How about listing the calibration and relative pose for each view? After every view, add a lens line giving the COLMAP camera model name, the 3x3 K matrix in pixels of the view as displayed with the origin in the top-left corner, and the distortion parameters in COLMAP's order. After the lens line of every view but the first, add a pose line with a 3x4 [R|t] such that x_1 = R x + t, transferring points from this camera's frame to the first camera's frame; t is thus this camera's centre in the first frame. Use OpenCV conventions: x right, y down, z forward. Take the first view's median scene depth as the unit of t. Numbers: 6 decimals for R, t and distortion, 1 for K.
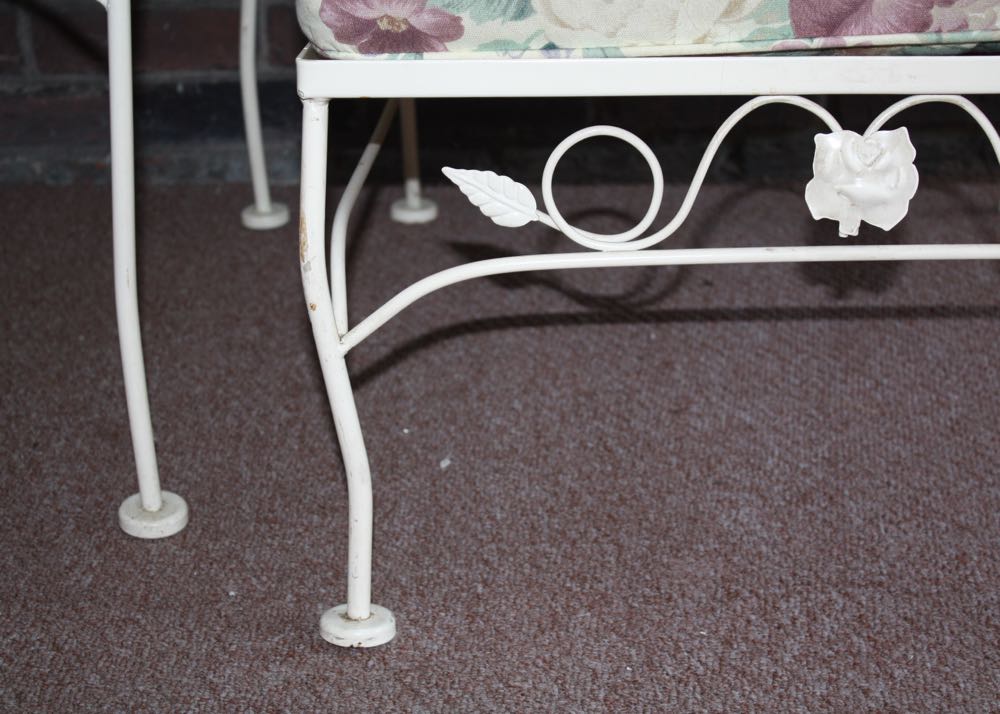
lens RADIAL K [[1941.5, 0, 502.4], [0, 1941.5, 360.9], [0, 0, 1]] dist [0.001936, 0.000000]
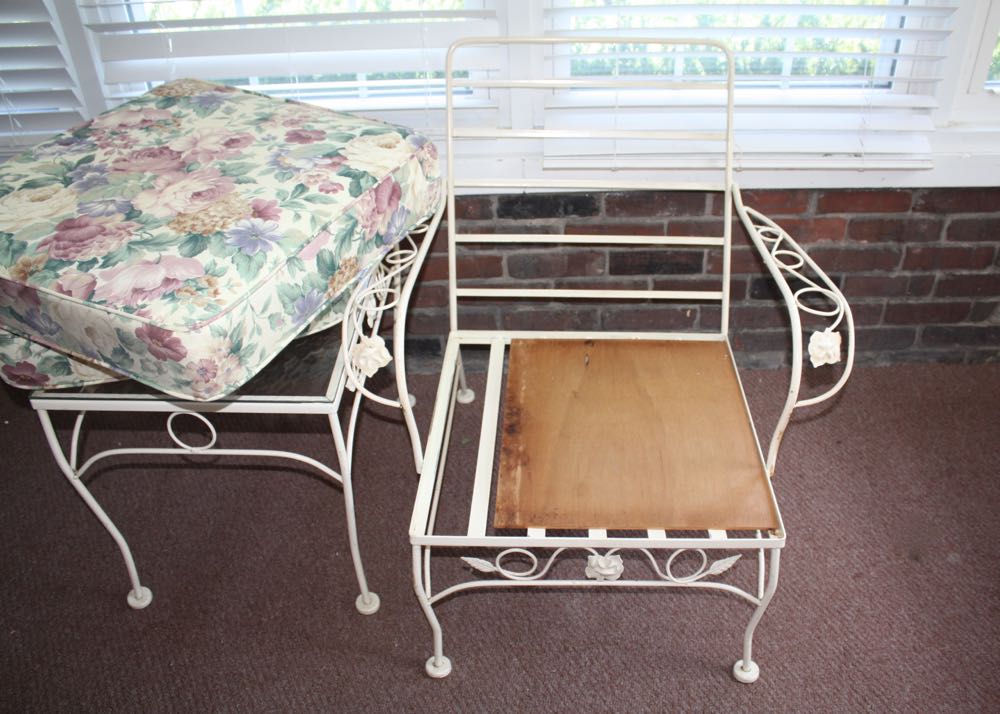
lens RADIAL K [[924.2, 0, 541.1], [0, 924.2, 346.3], [0, 0, 1]] dist [-0.133914, 0.000000]
pose [[0.999965, 0.005312, 0.006444, 0.070171], [-0.006655, 0.973038, 0.230550, -0.653231], [-0.005046, -0.230585, 0.973039, -0.236316]]
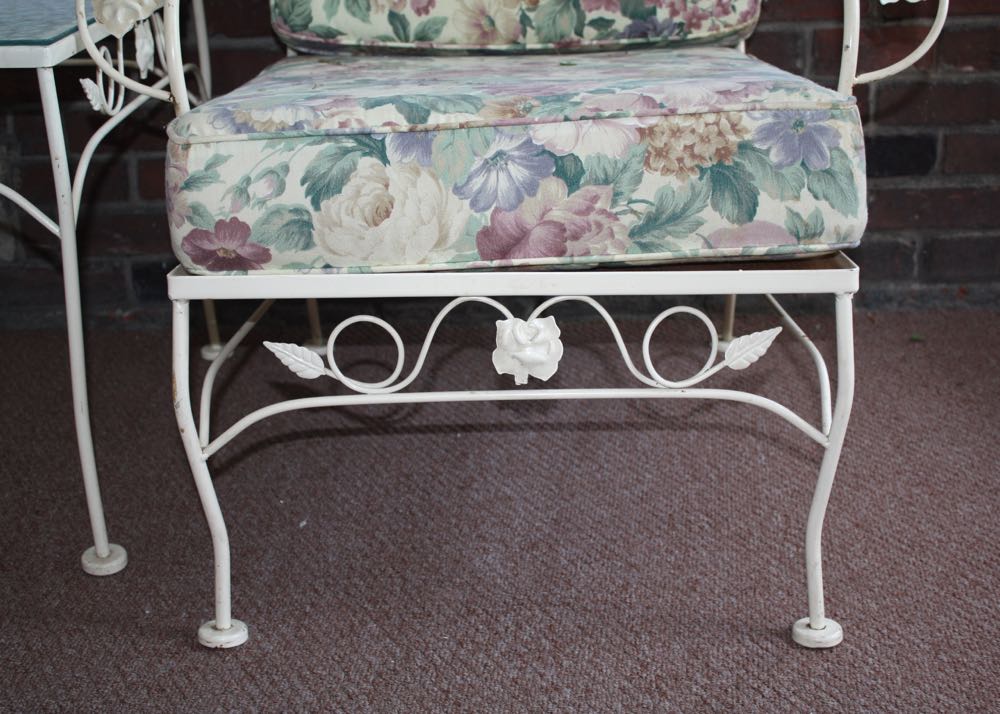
lens RADIAL K [[1409.5, 0, 509.7], [0, 1409.5, 358.6], [0, 0, 1]] dist [-0.061453, 0.000000]
pose [[0.999931, -0.005110, 0.010571, 0.140790], [0.005577, 0.998989, -0.044618, -0.030669], [-0.010332, 0.044674, 0.998948, -0.124628]]
